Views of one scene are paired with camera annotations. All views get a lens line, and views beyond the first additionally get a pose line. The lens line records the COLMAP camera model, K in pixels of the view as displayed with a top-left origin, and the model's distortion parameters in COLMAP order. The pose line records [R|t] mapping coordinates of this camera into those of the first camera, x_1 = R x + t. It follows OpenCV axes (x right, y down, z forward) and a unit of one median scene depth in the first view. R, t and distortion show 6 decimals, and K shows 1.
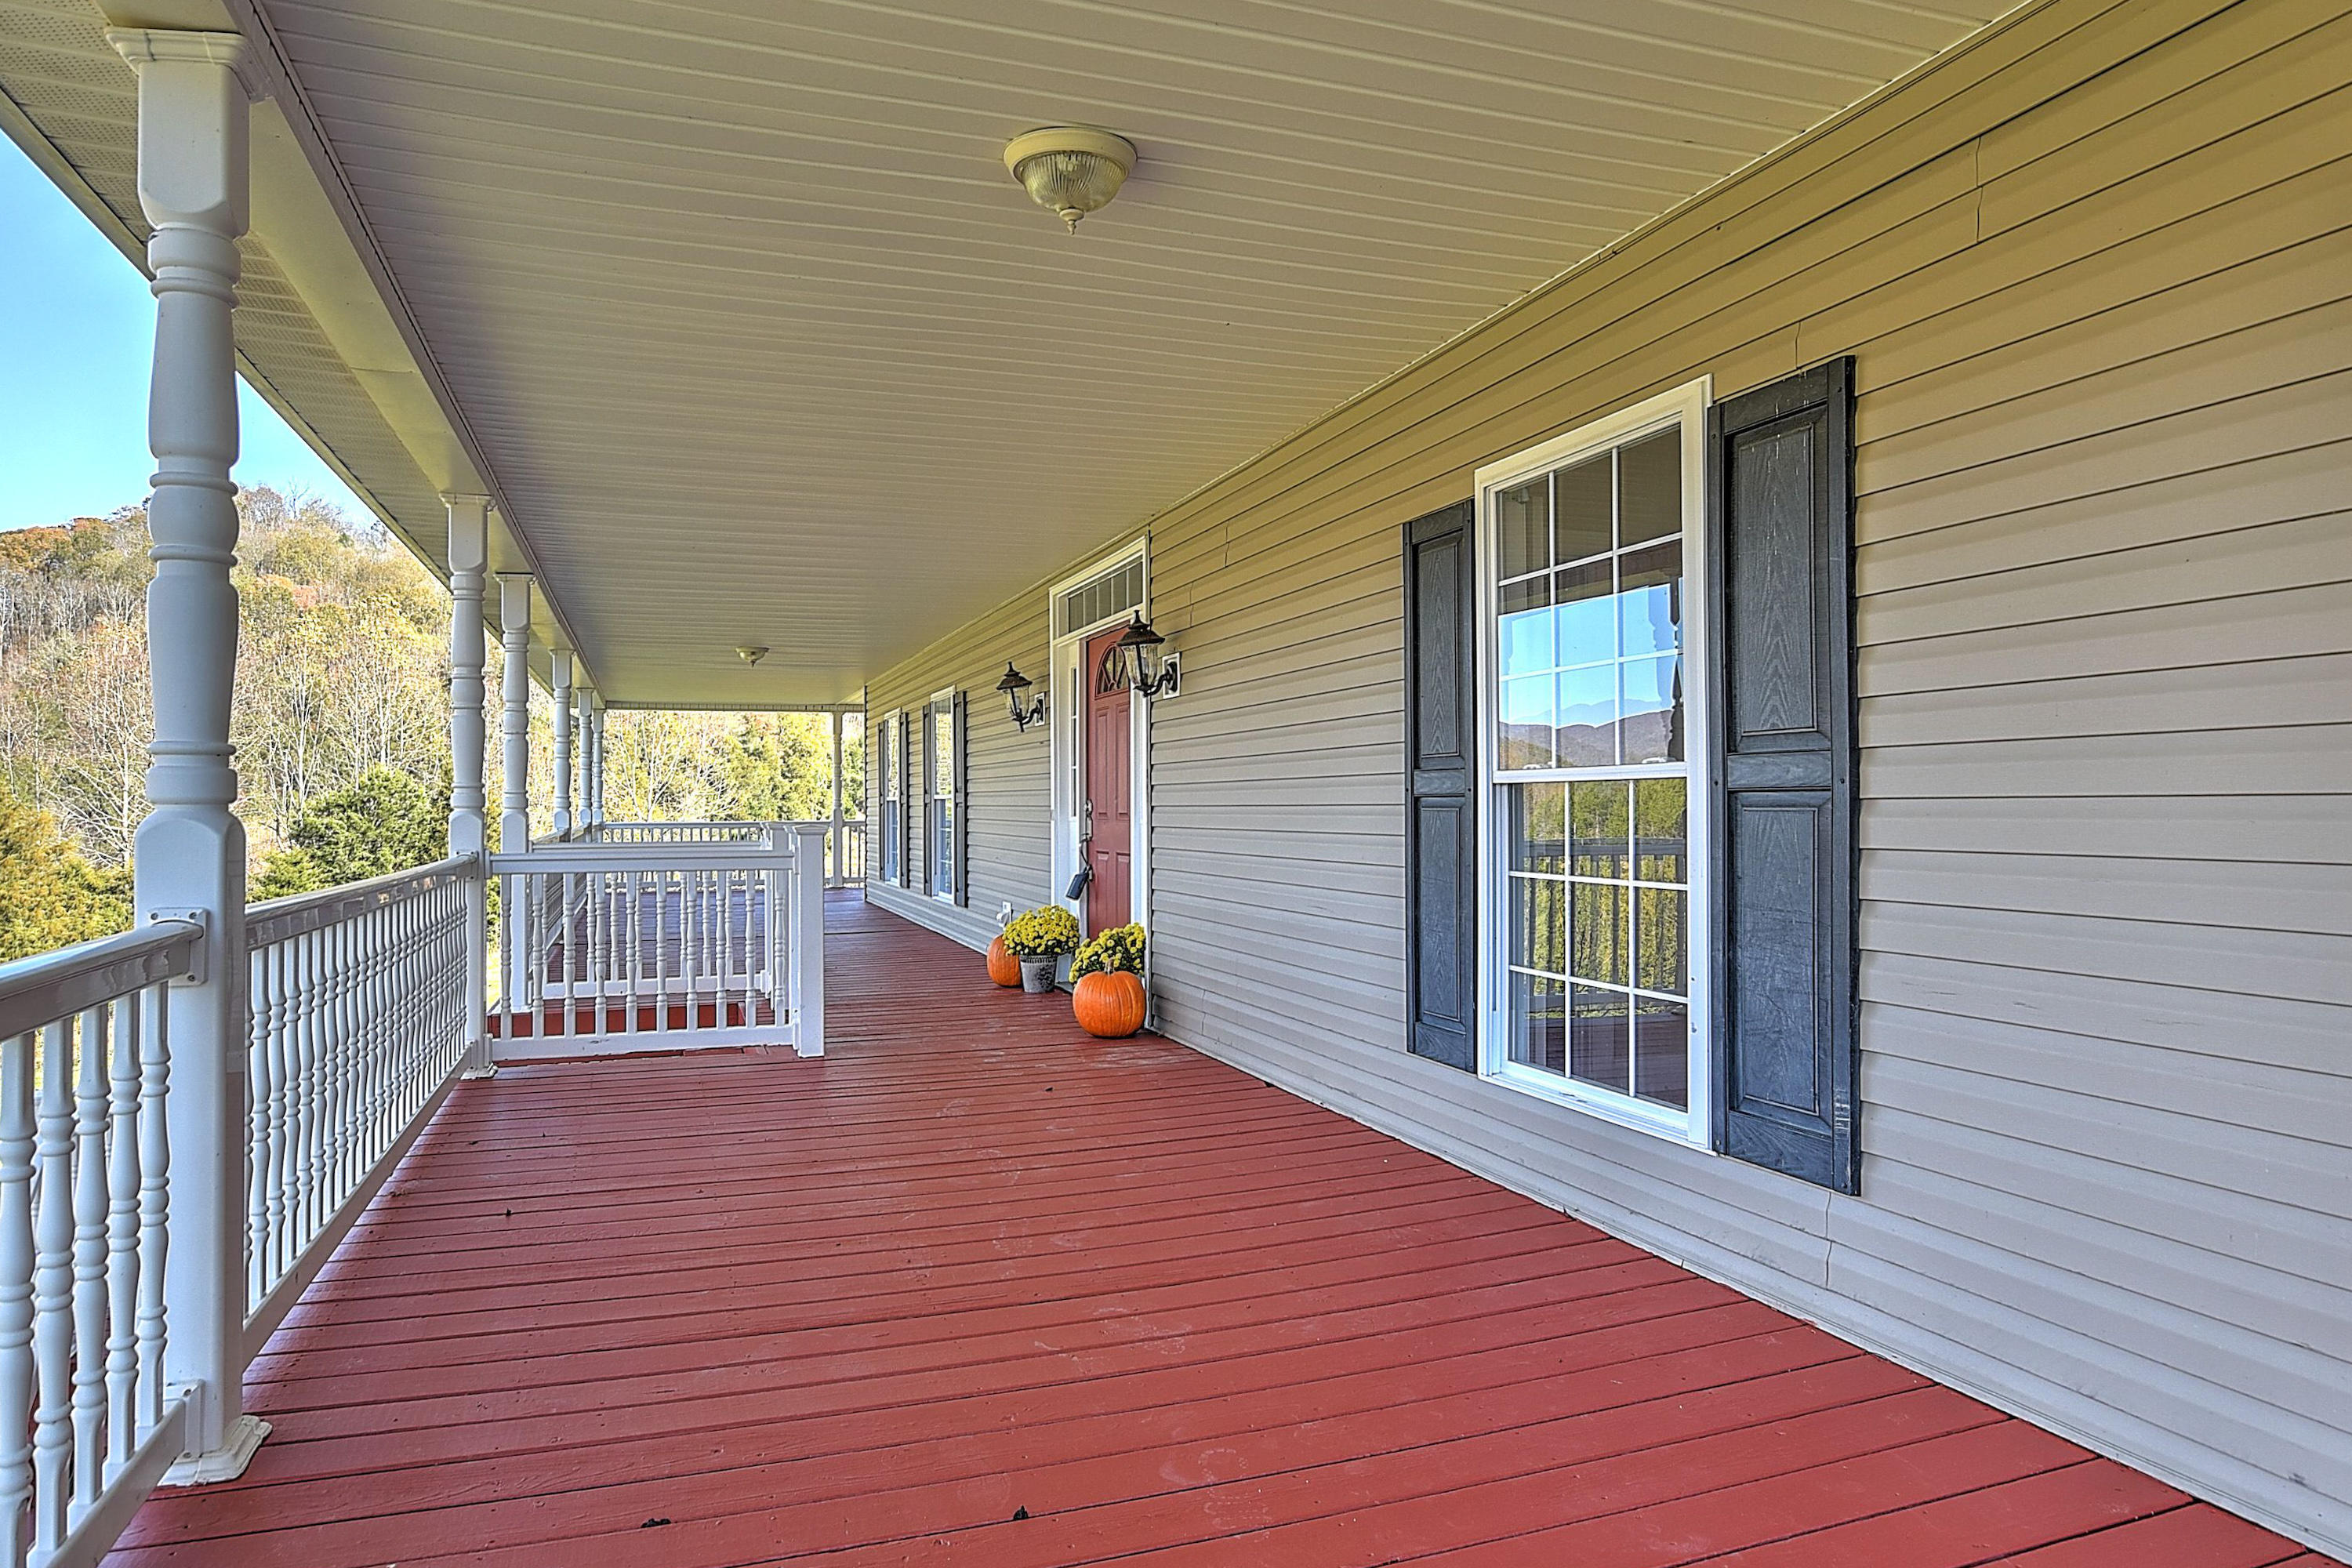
lens RADIAL K [[1333.5, 0, 1160.9], [0, 1333.5, 793.3], [0, 0, 1]] dist [-0.015771, 0.002963]
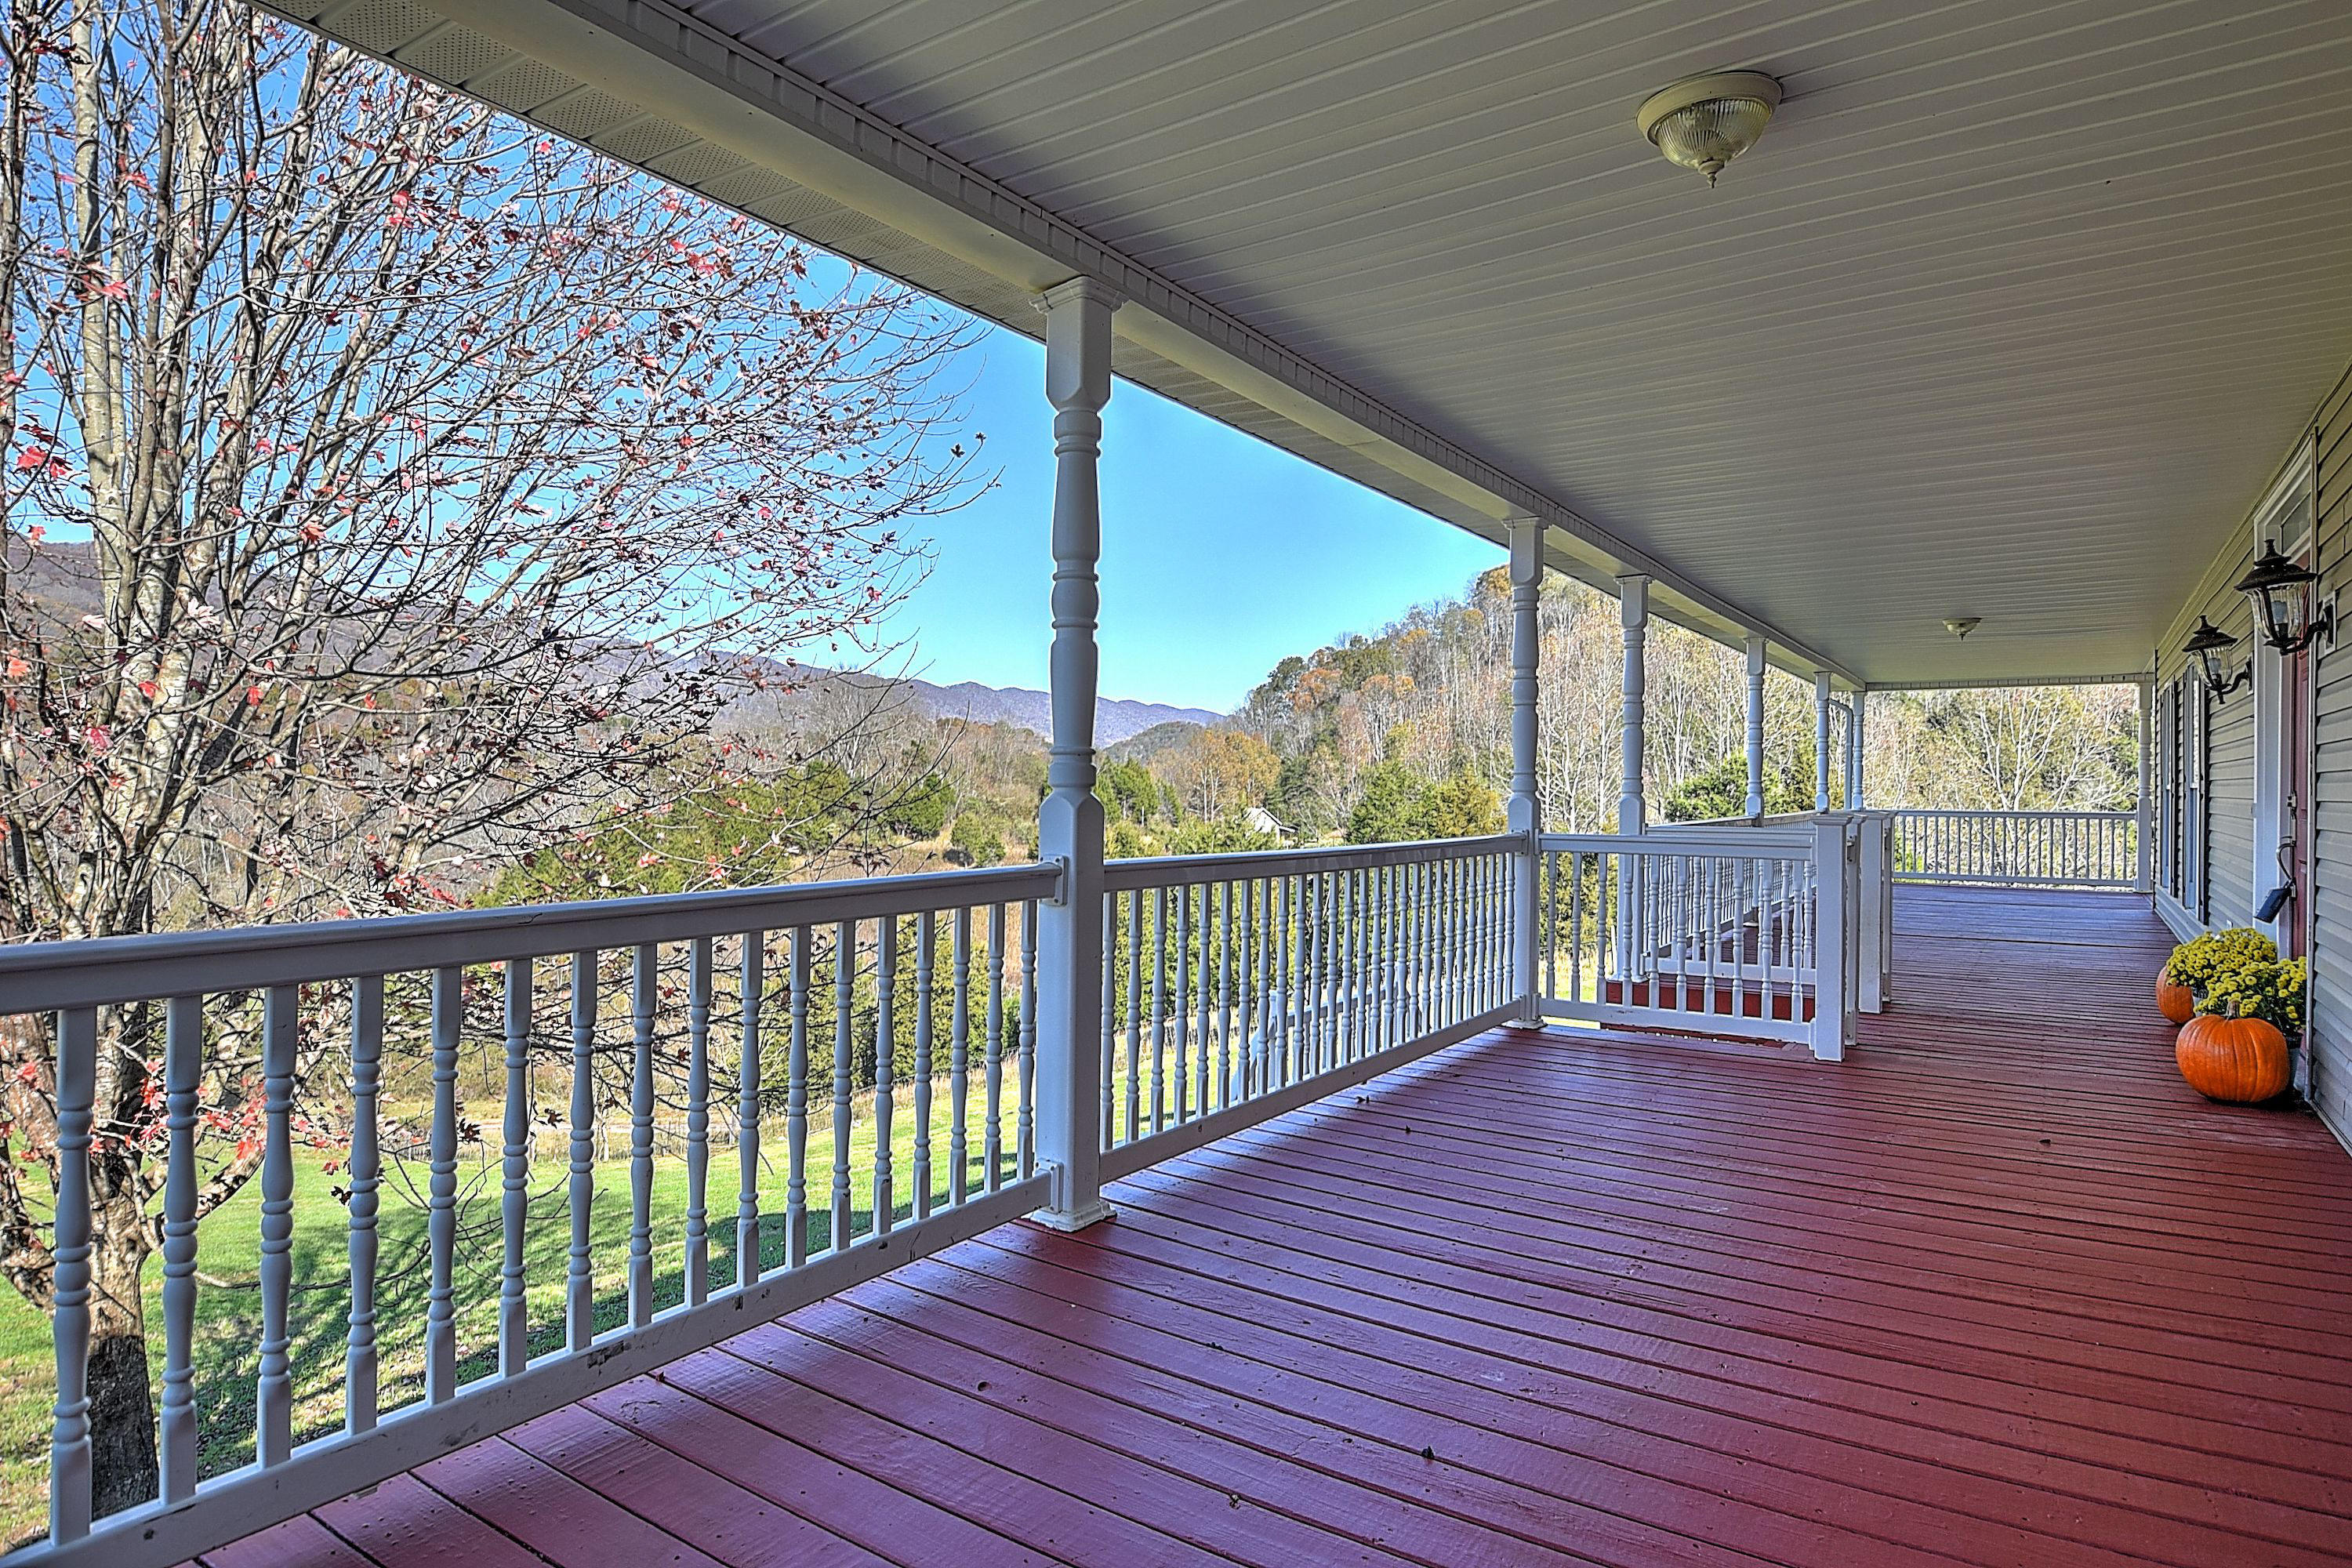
lens RADIAL K [[1333.5, 0, 1167.6], [0, 1333.5, 778.4], [0, 0, 1]] dist [-0.015771, 0.002963]
pose [[0.606201, 0.005324, -0.795294, 0.209328], [-0.004892, 0.999984, 0.002965, -0.002630], [0.795297, 0.002093, 0.606217, 0.059390]]
